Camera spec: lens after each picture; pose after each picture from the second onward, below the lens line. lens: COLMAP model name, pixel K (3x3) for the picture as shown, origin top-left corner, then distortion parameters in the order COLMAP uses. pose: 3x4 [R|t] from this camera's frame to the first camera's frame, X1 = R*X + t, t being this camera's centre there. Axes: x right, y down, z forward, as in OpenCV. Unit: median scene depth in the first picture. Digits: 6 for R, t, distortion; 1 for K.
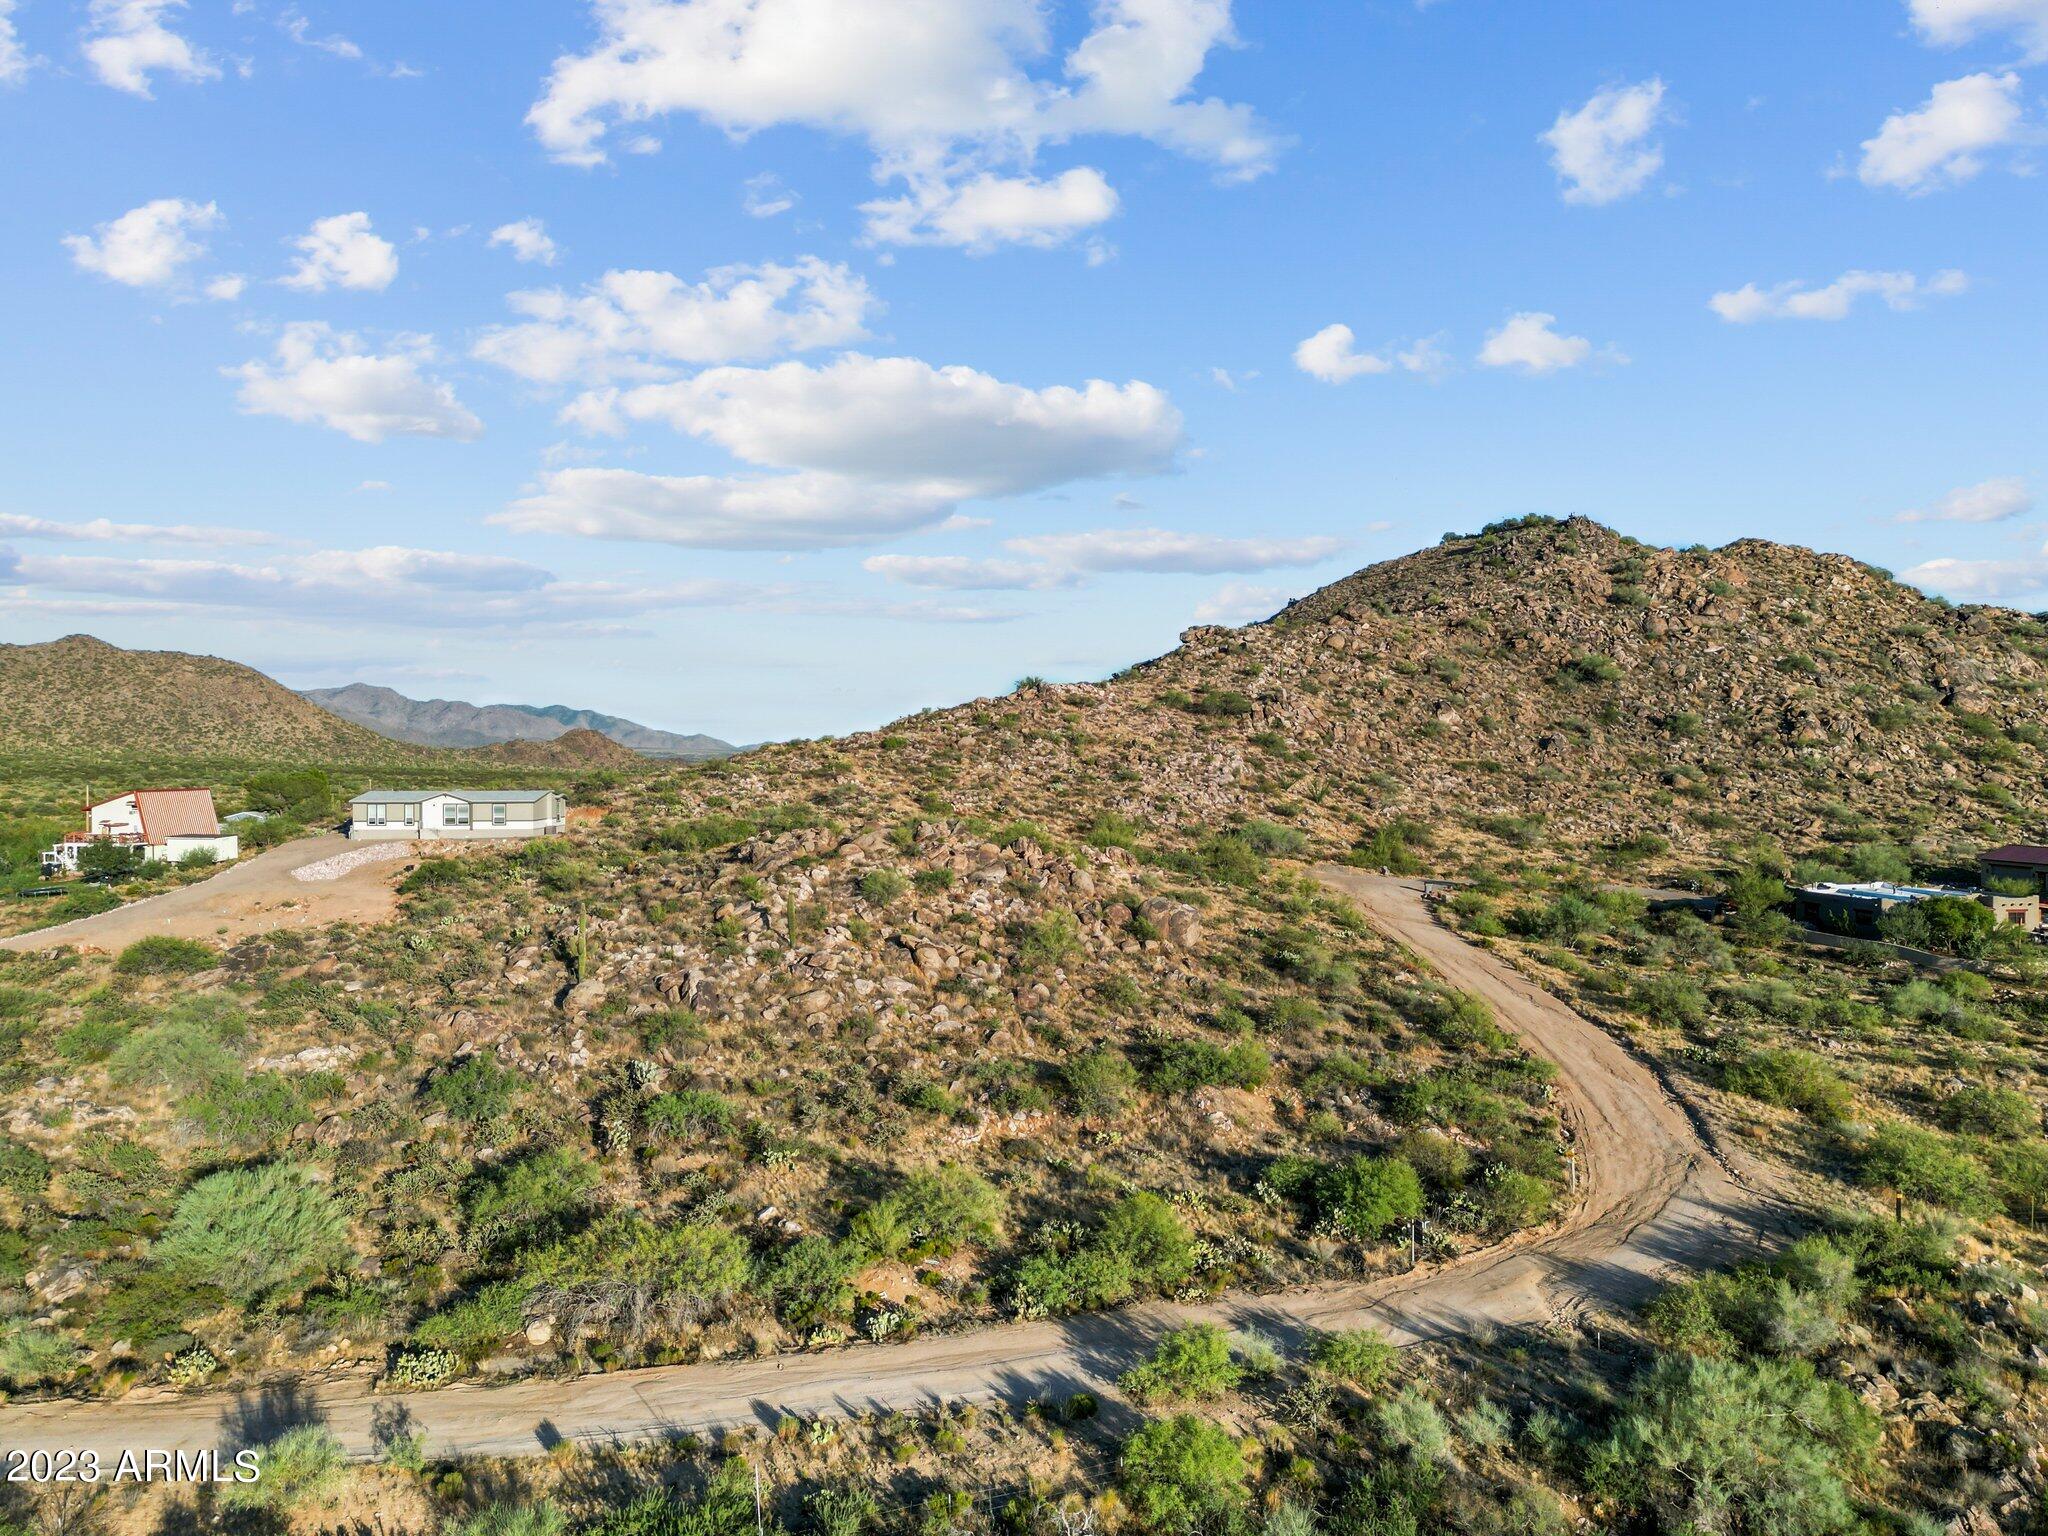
lens RADIAL K [[1447.1, 0, 1024.0], [0, 1447.1, 768.0], [0, 0, 1]] dist [0.061682, -0.055803]
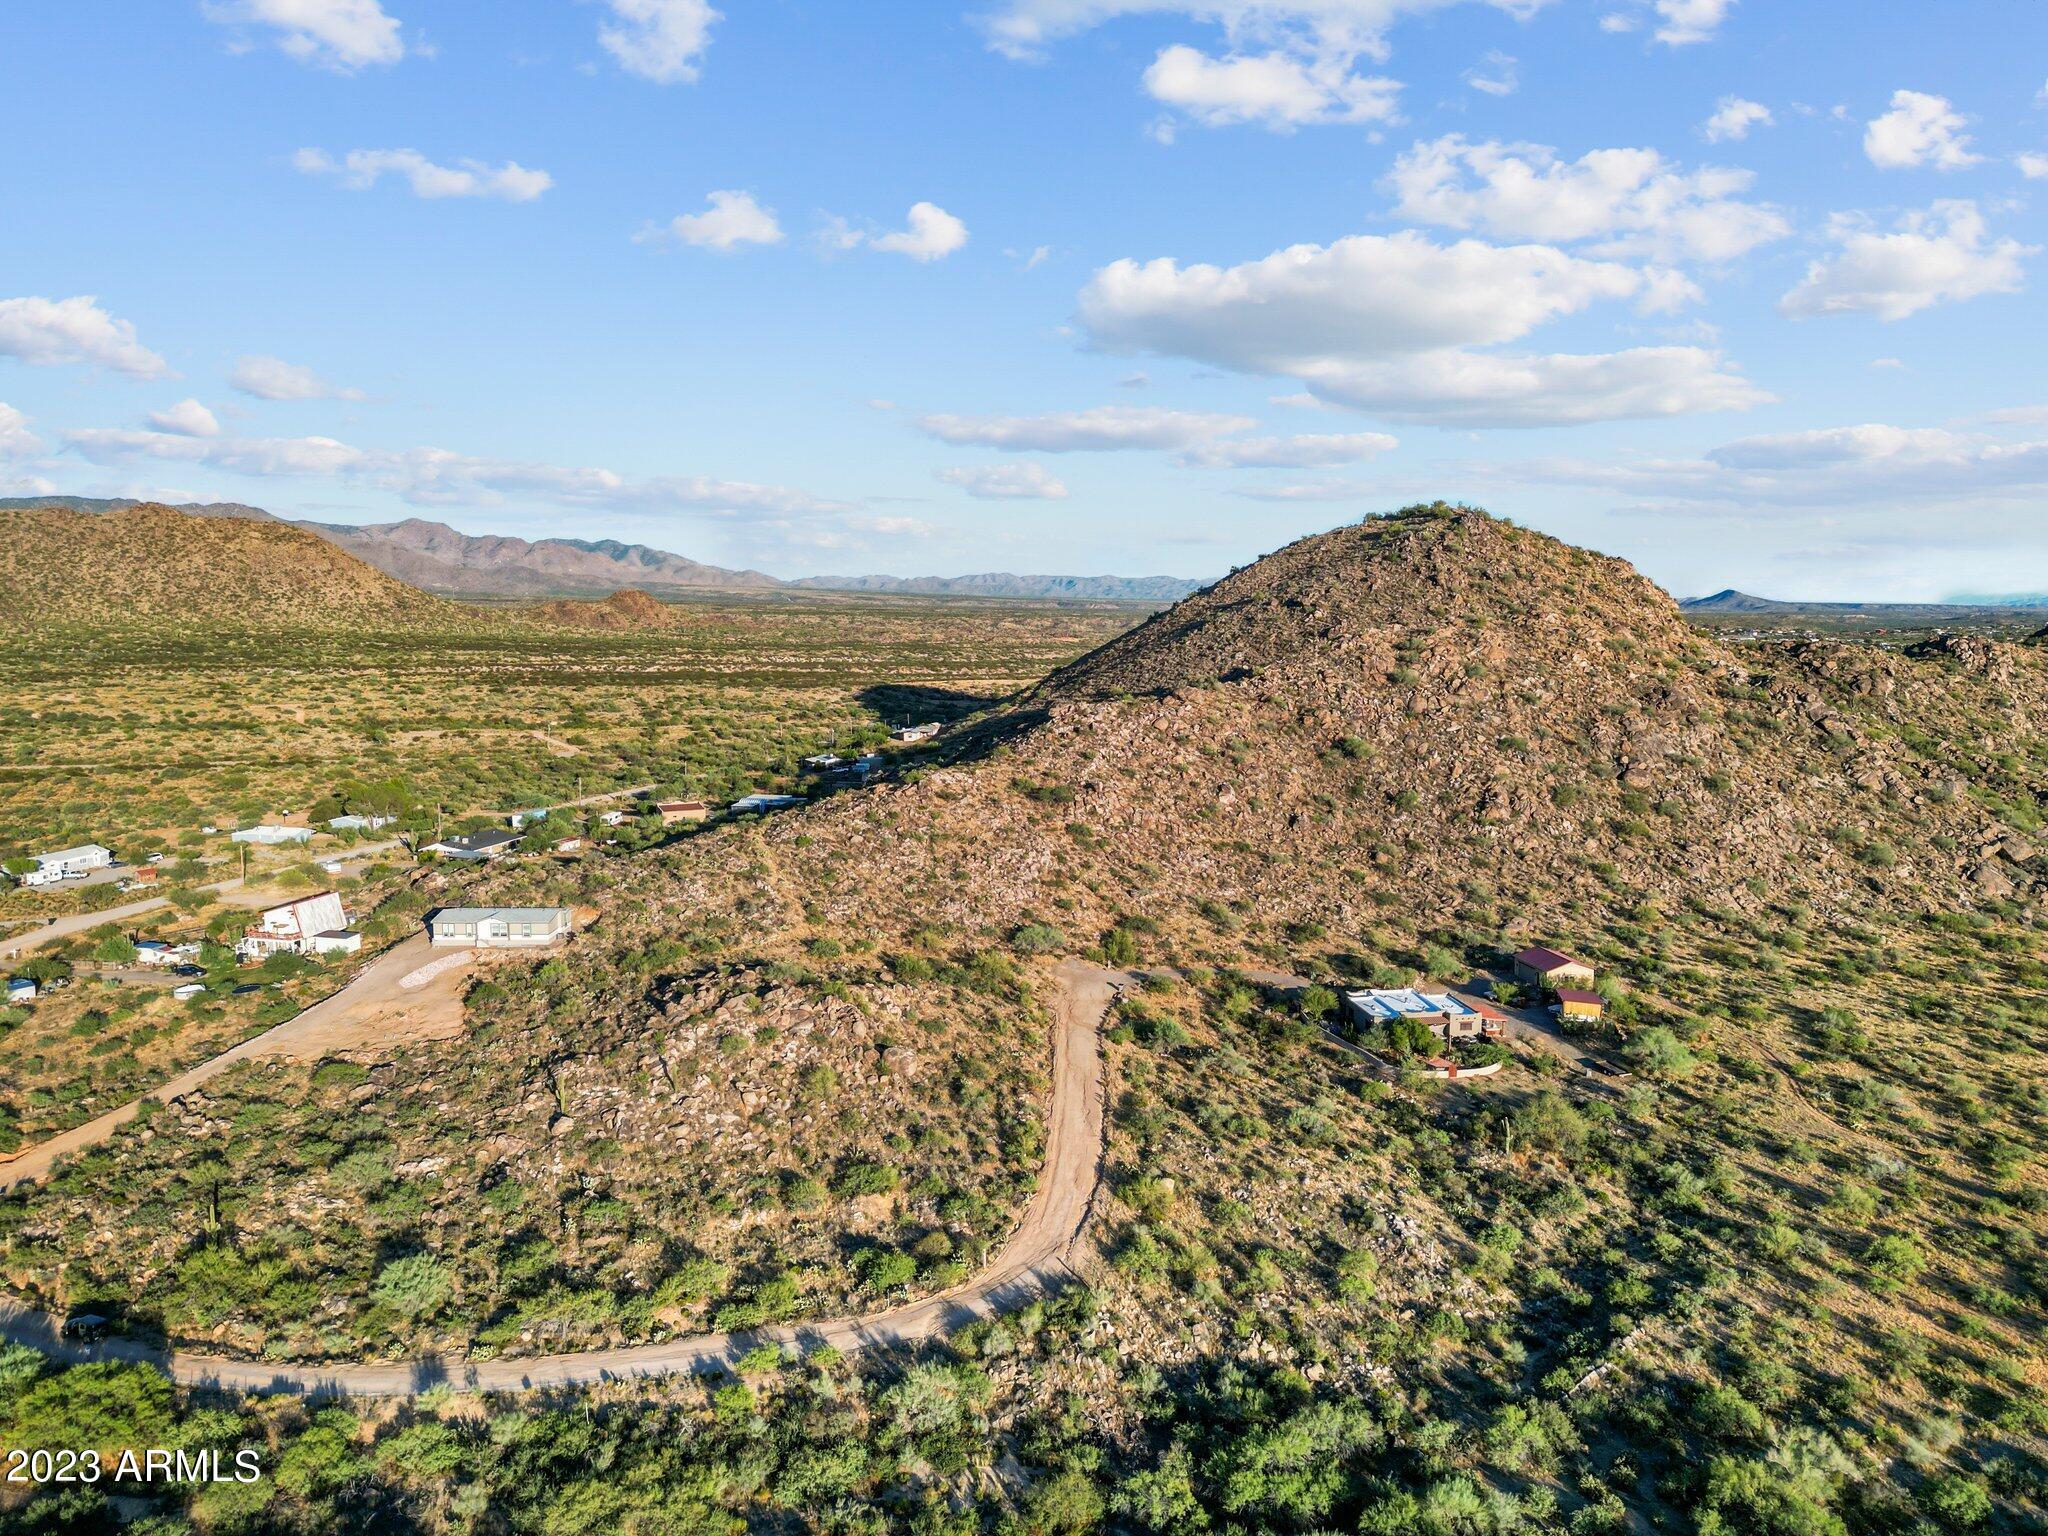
lens RADIAL K [[1447.1, 0, 1024.0], [0, 1447.1, 768.0], [0, 0, 1]] dist [0.061682, -0.055803]
pose [[0.999359, 0.005557, -0.035370, 0.299463], [-0.001473, 0.993425, 0.114473, -0.430541], [0.035773, -0.114348, 0.992796, -0.672520]]
